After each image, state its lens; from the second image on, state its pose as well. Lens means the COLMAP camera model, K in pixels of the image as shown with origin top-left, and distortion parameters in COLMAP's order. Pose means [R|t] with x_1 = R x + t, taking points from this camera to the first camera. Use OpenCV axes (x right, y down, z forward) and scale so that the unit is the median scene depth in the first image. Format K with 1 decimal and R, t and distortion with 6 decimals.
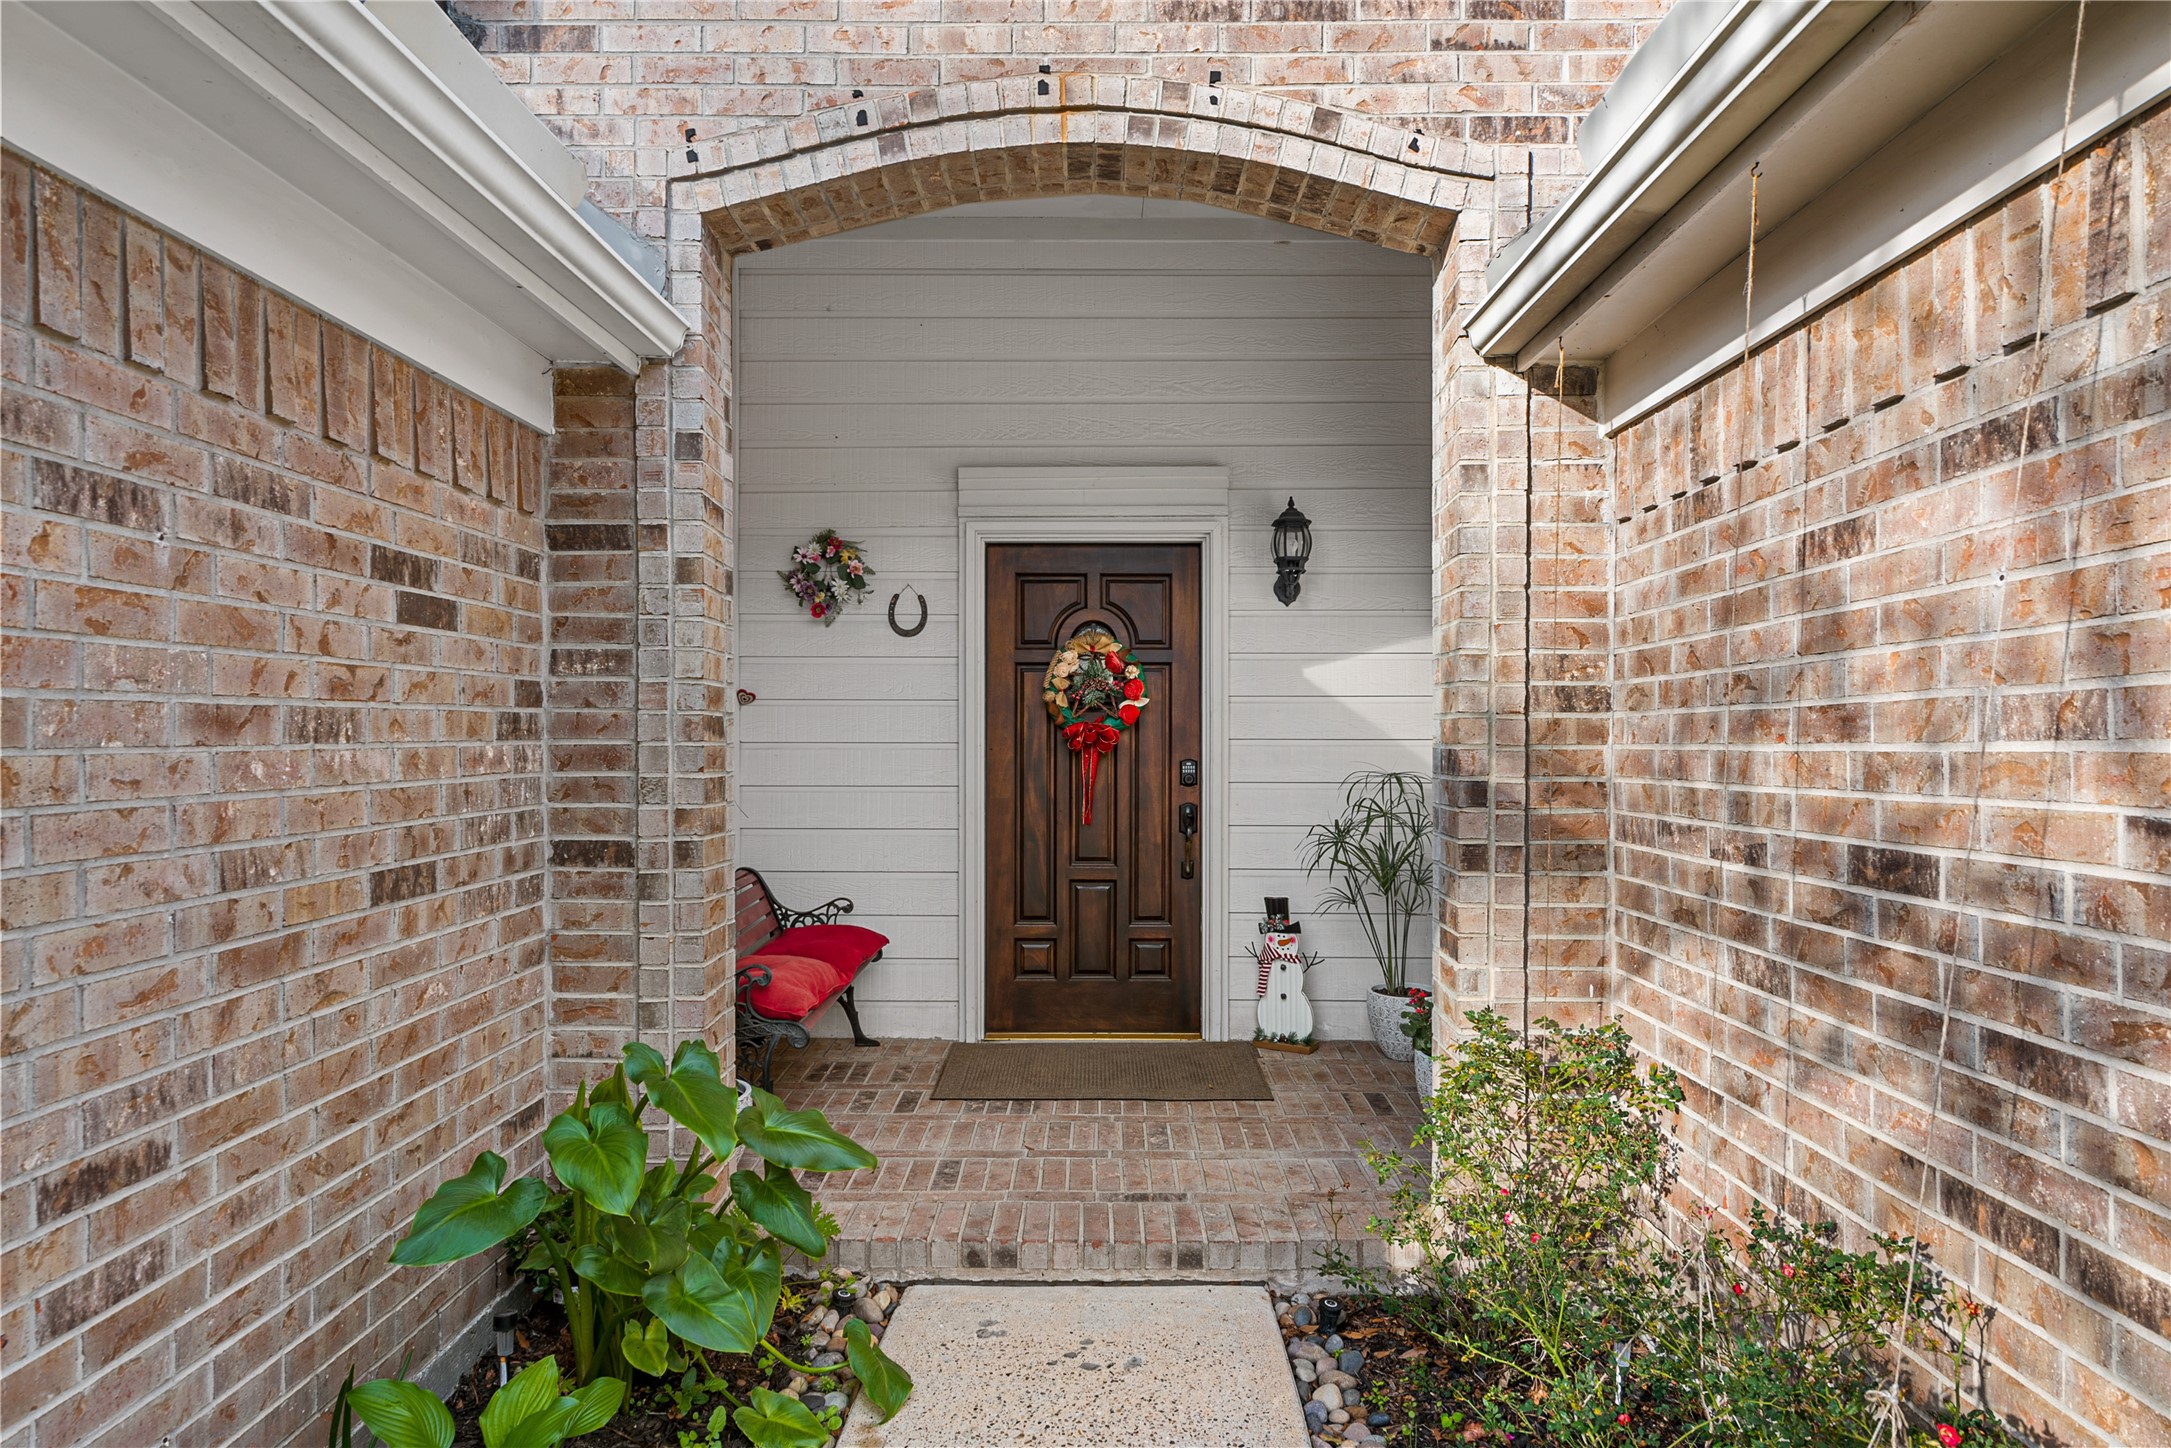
lens RADIAL K [[1314.0, 0, 1090.1], [0, 1314.0, 732.2], [0, 0, 1]] dist [0.002197, 0.000488]
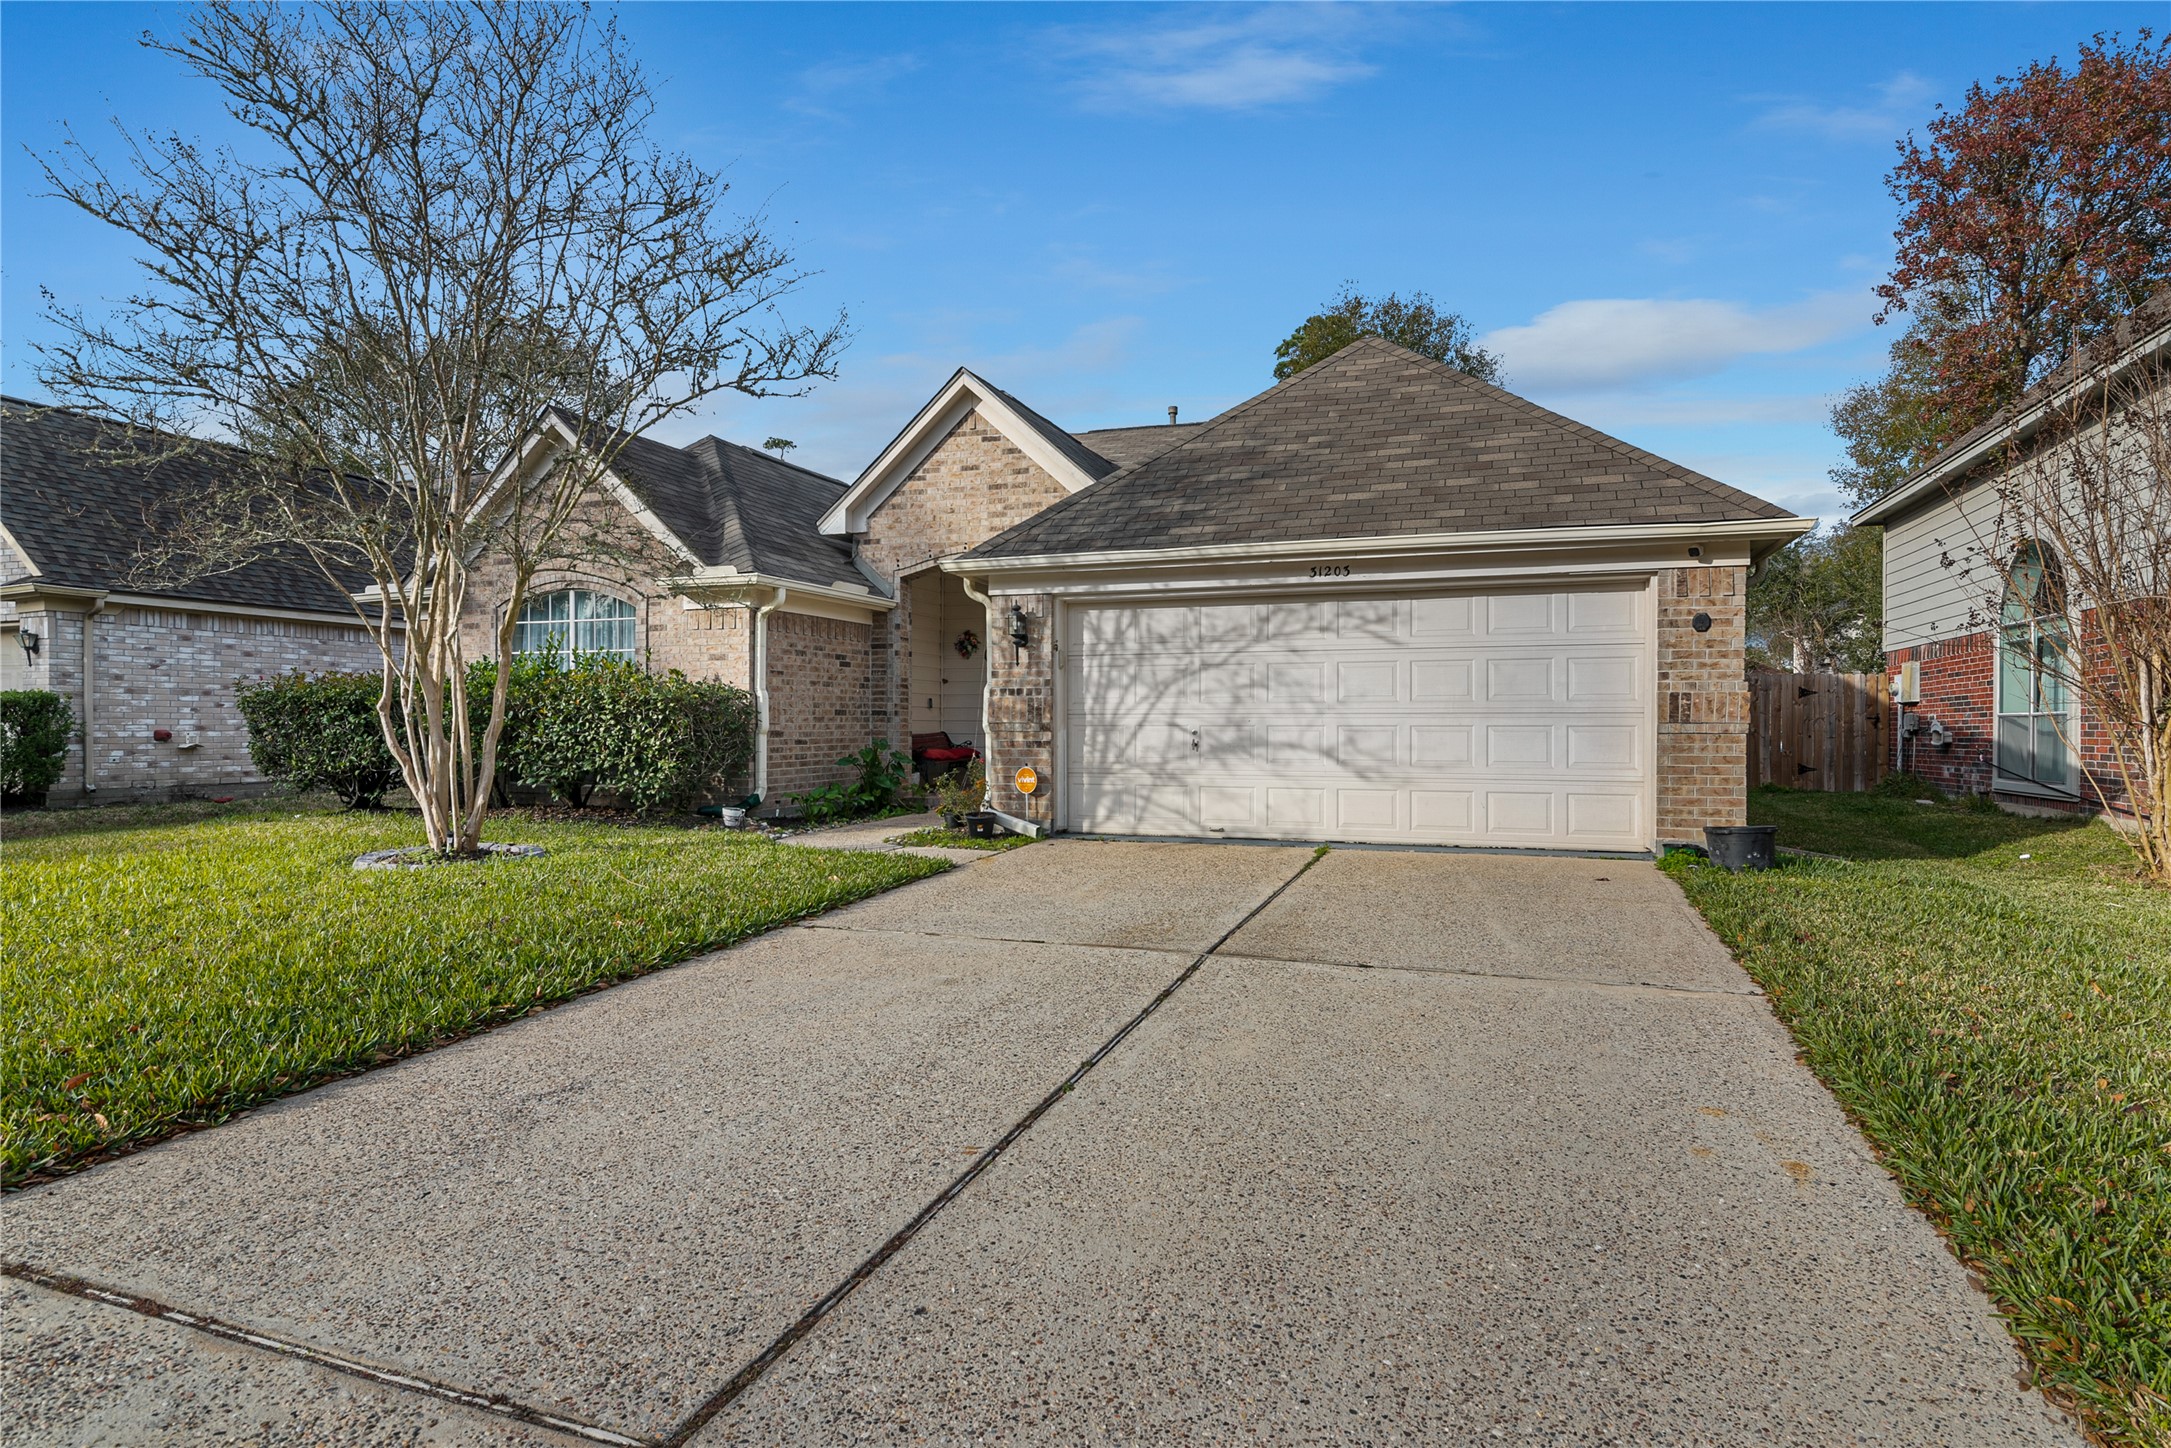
lens RADIAL K [[1180.2, 0, 1080.6], [0, 1180.2, 722.8], [0, 0, 1]] dist [-0.000343, -0.000004]
pose [[0.942251, 0.003461, -0.334890, 1.738890], [-0.003394, 0.999994, 0.000785, 0.122076], [0.334891, 0.000397, 0.942257, -2.778956]]
